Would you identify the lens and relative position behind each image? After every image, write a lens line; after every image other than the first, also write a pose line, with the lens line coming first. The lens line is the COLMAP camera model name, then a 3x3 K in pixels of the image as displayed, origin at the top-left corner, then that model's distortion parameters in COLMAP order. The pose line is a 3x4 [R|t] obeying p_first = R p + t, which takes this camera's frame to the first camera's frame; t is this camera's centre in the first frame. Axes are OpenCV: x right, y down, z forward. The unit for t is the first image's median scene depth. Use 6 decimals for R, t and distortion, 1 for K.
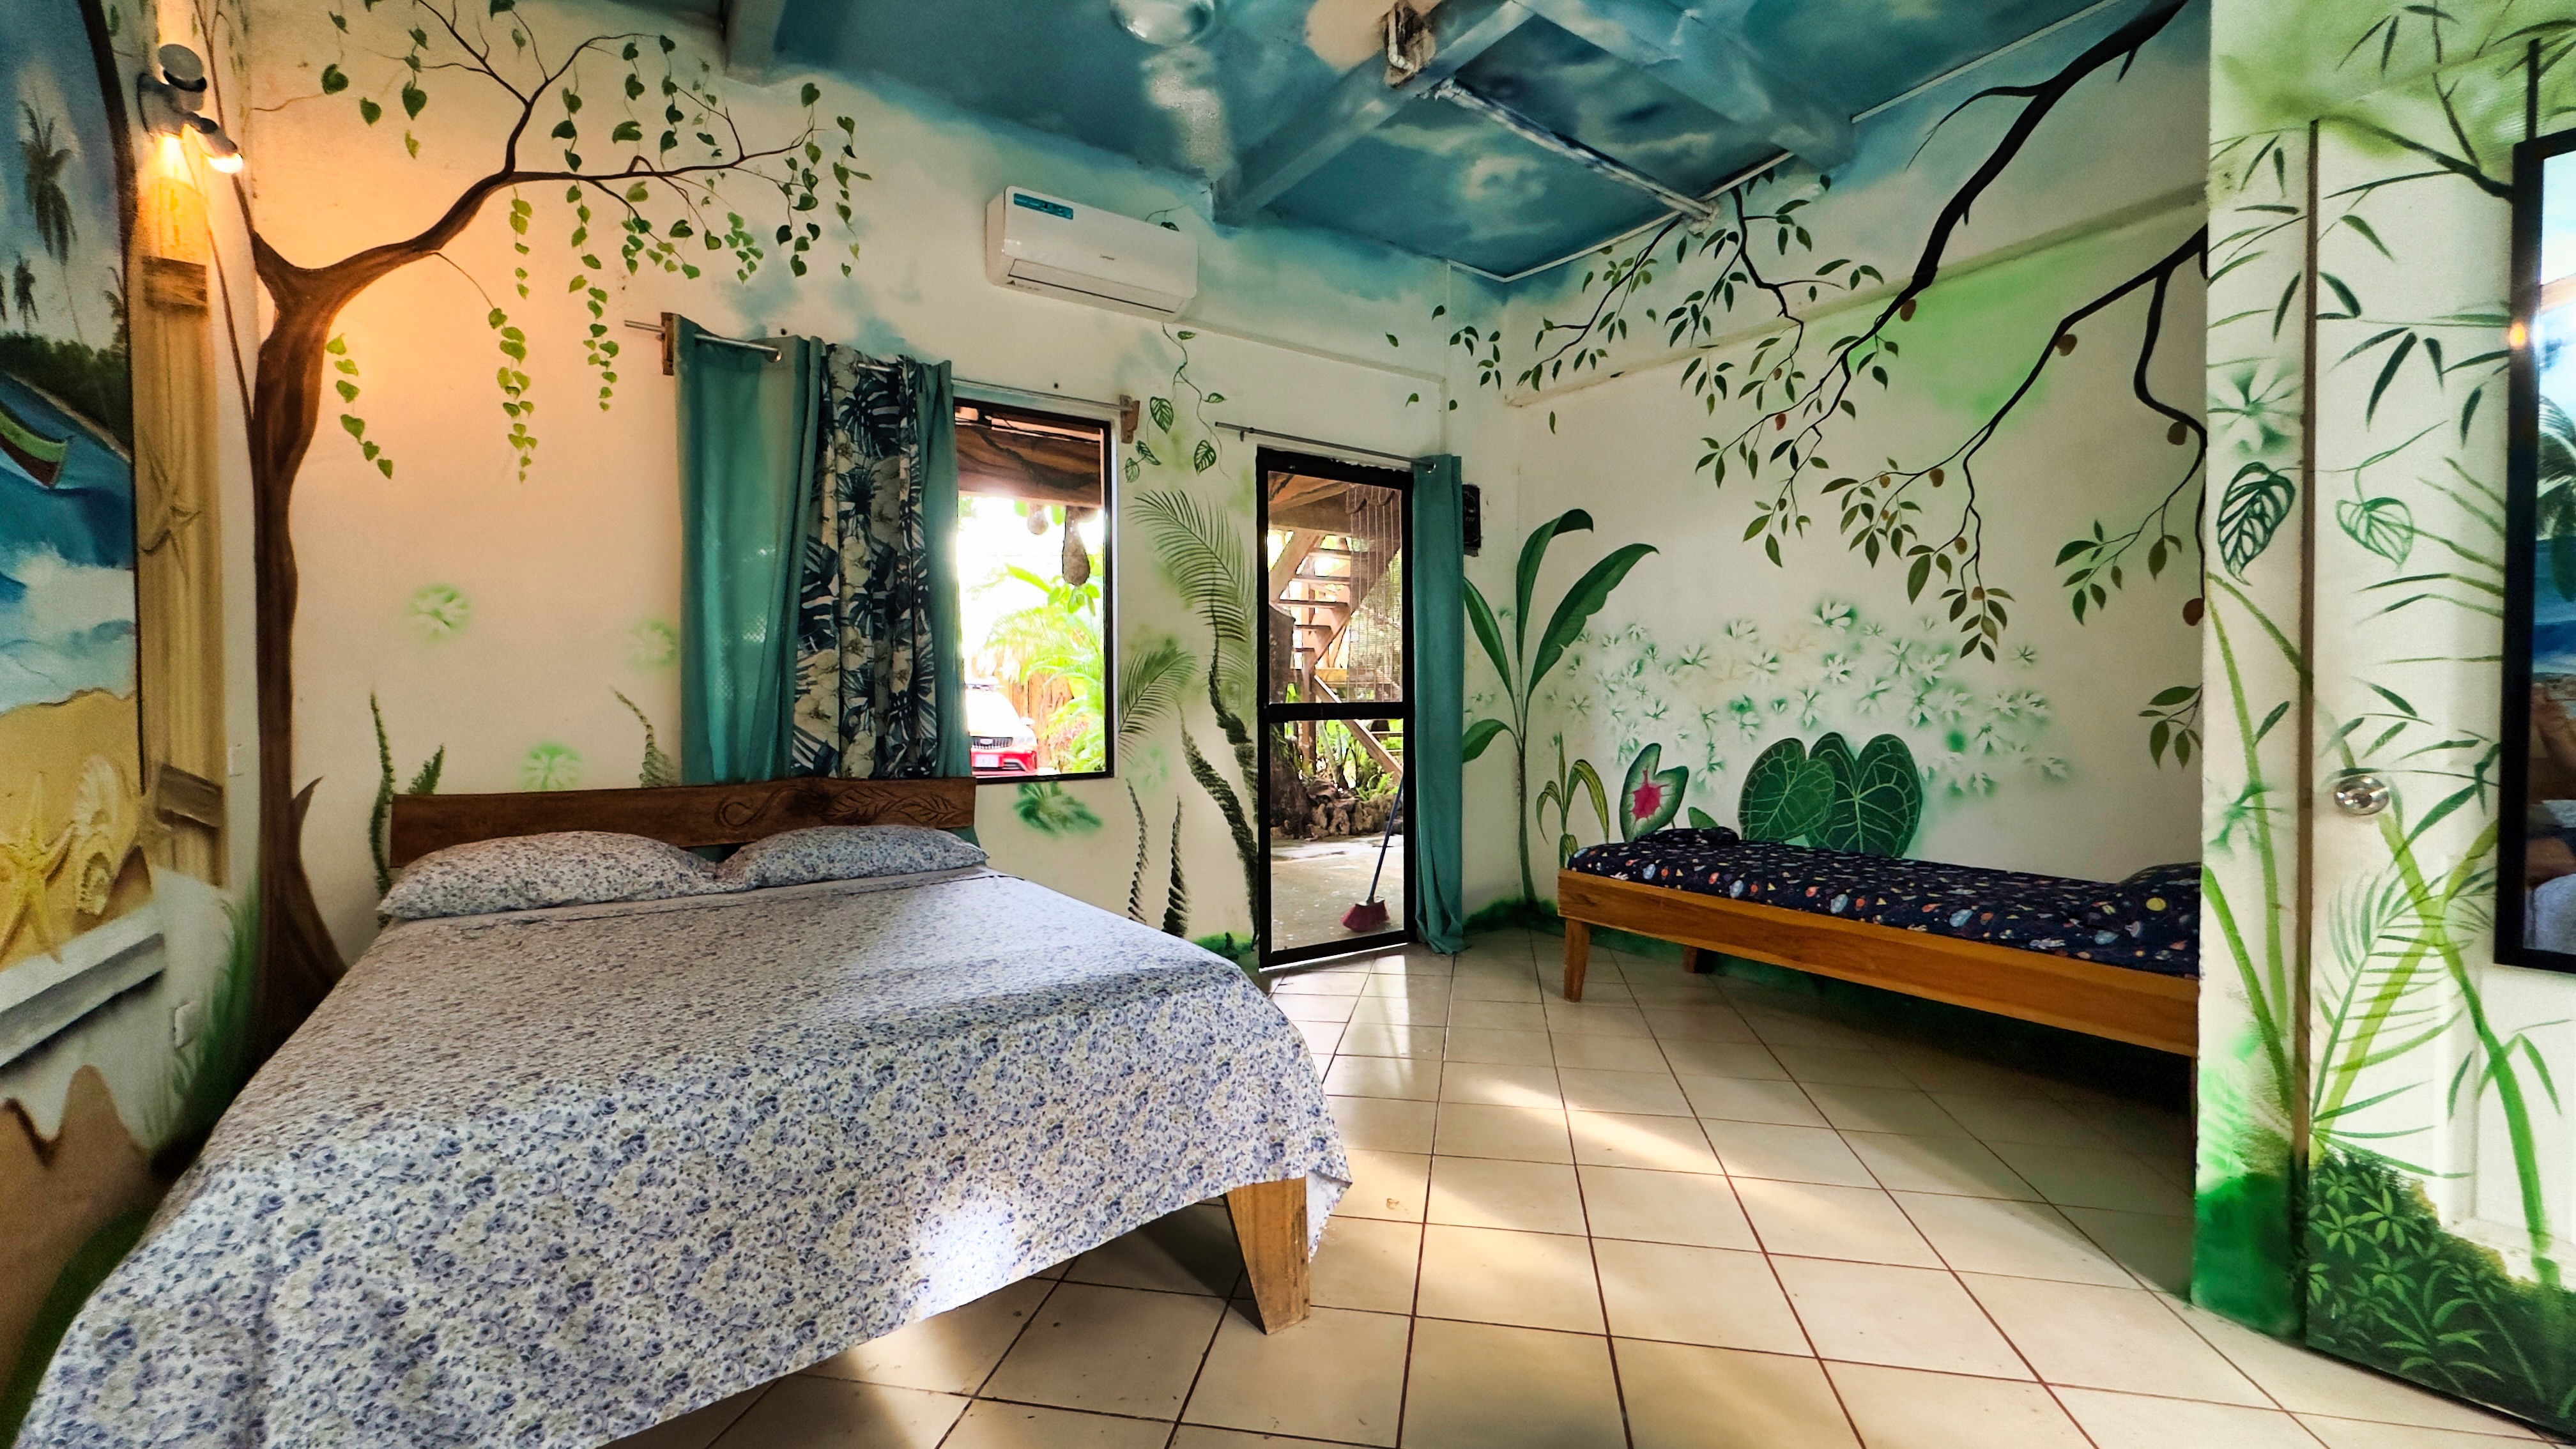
lens RADIAL K [[1022.7, 0, 1280.9], [0, 1022.7, 728.3], [0, 0, 1]] dist [-0.002913, 0.000210]
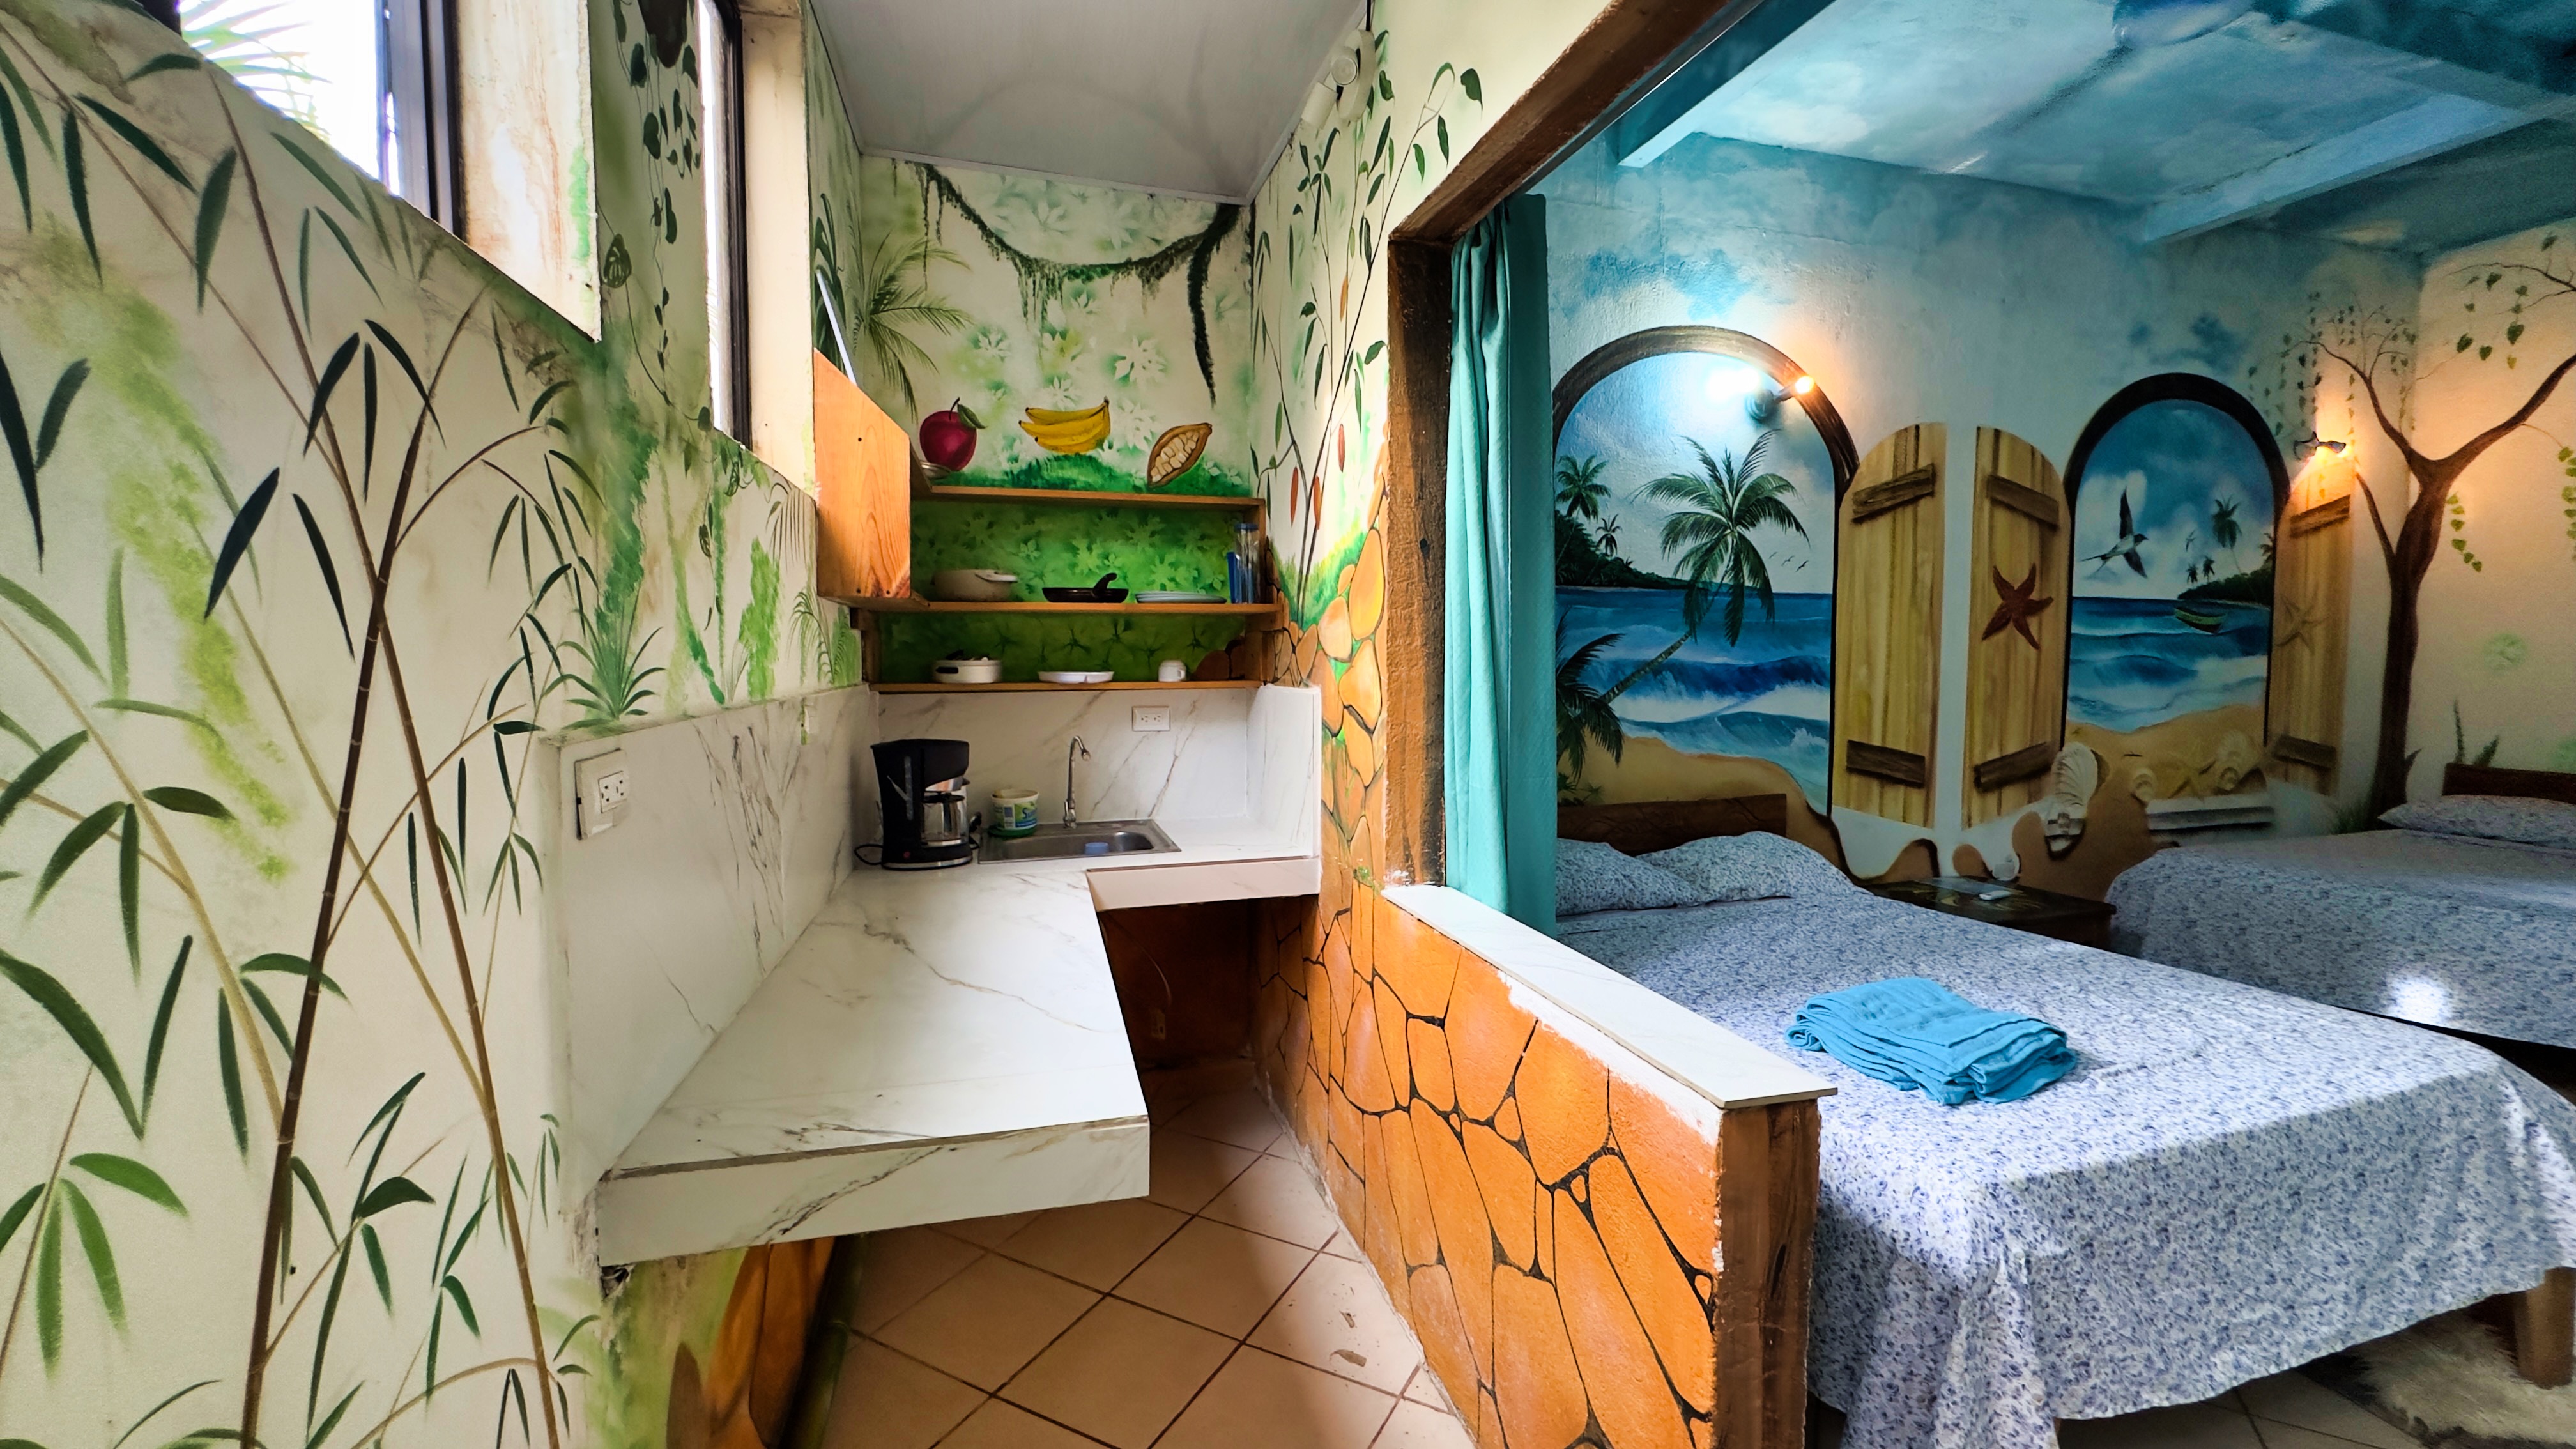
lens RADIAL K [[1022.7, 0, 1282.7], [0, 1022.7, 715.5], [0, 0, 1]] dist [-0.002913, 0.000210]
pose [[-0.306475, 0.060289, -0.949968, 1.356232], [-0.018450, 0.997428, 0.069253, -0.096600], [0.951700, 0.038751, -0.304575, -0.345357]]
